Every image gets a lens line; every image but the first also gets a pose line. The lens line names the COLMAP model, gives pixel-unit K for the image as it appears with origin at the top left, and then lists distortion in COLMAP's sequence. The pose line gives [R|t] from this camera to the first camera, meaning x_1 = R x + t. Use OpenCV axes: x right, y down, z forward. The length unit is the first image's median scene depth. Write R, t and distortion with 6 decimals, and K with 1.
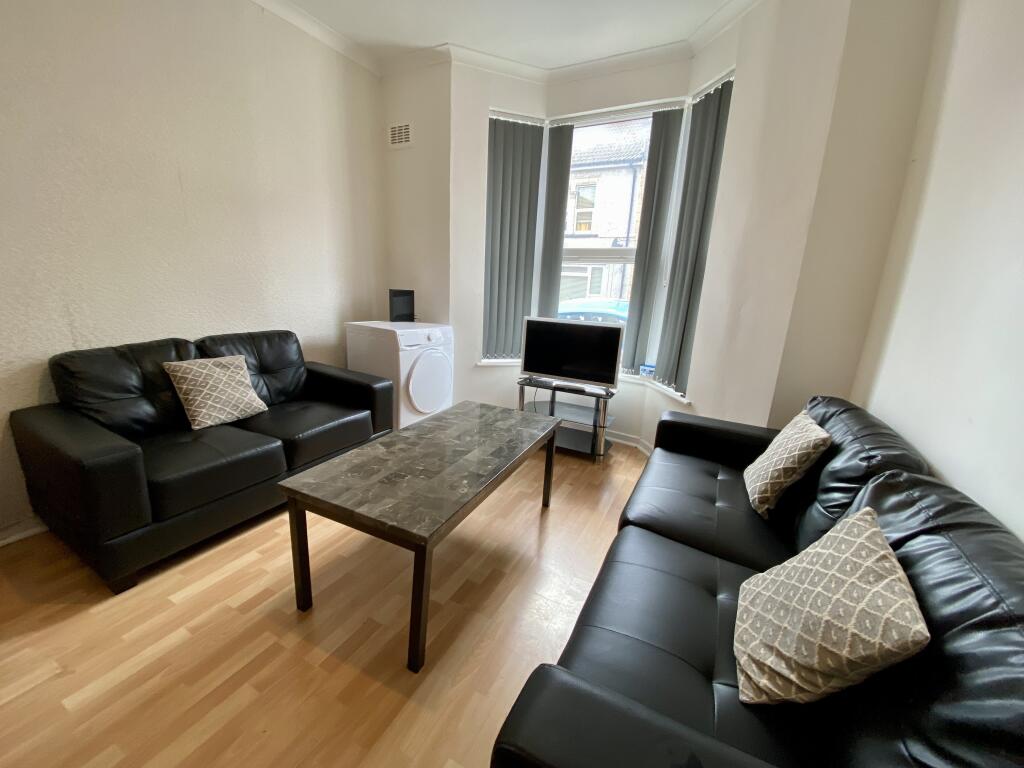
lens RADIAL K [[407.5, 0, 512.4], [0, 407.5, 388.5], [0, 0, 1]] dist [0.001060, -0.012344]
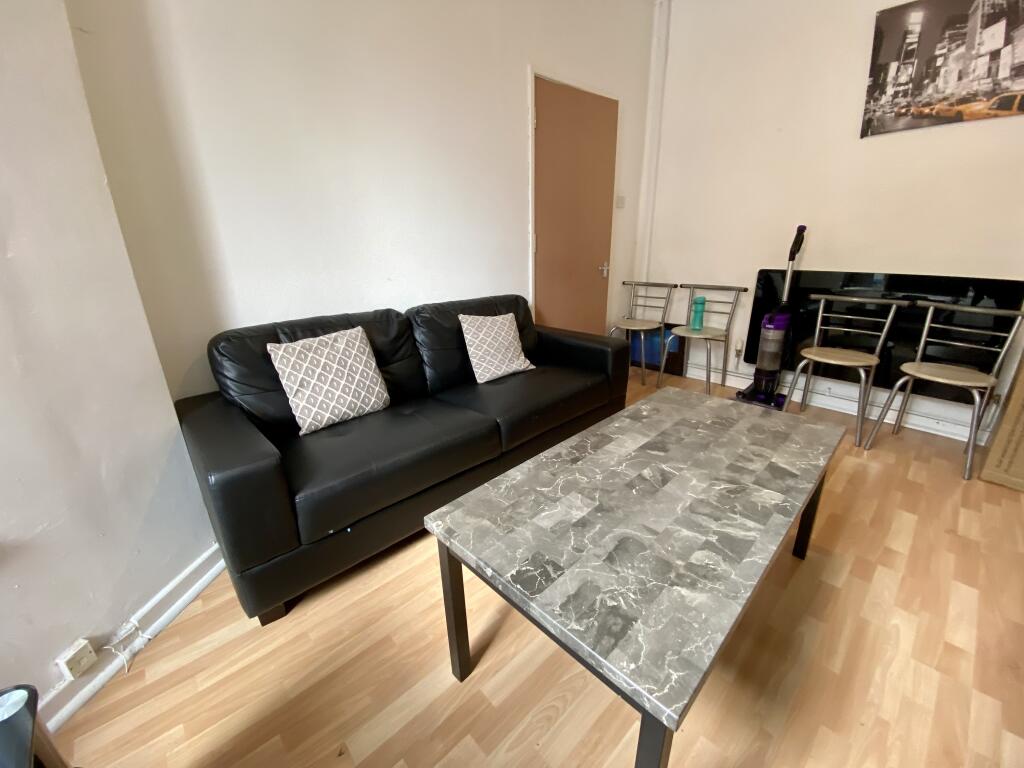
lens RADIAL K [[407.5, 0, 512.4], [0, 407.5, 388.5], [0, 0, 1]] dist [0.001060, -0.012344]
pose [[-0.935684, -0.153152, 0.317867, -0.101251], [0.061412, 0.816445, 0.574148, -0.346127], [-0.347453, 0.556742, -0.754529, 1.536584]]
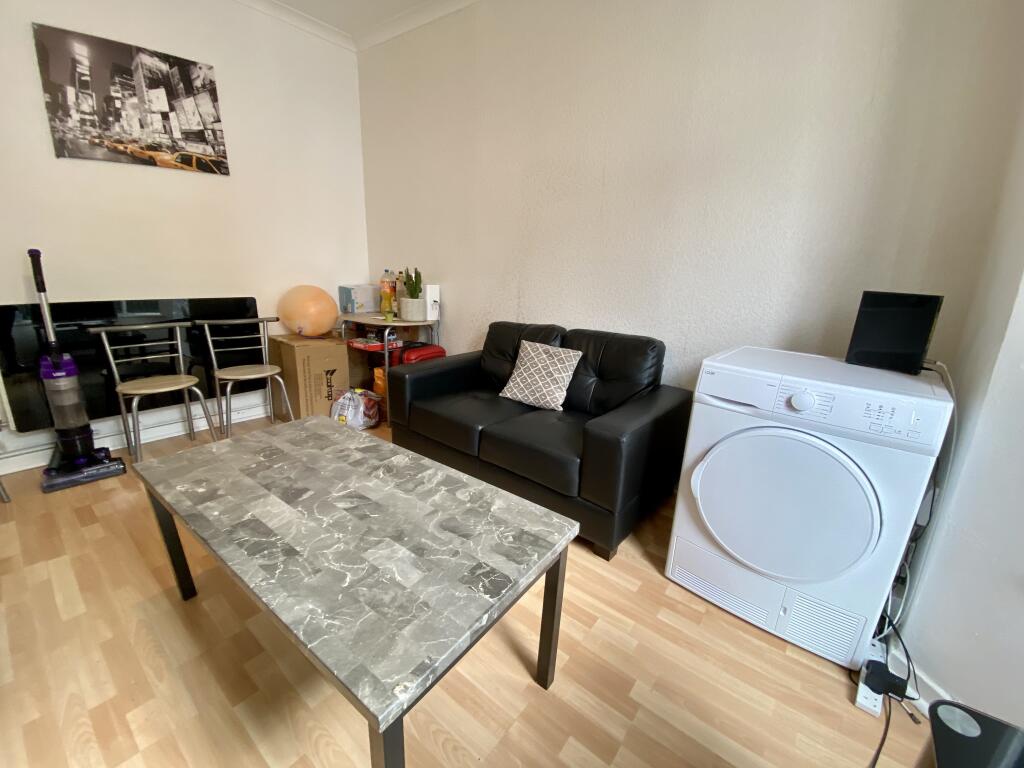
lens RADIAL K [[407.5, 0, 512.4], [0, 407.5, 388.5], [0, 0, 1]] dist [0.001060, -0.012344]
pose [[-0.186411, 0.206089, -0.960613, 0.387791], [-0.298709, 0.919576, 0.255251, -0.260971], [0.935962, 0.334525, -0.109858, 1.310836]]
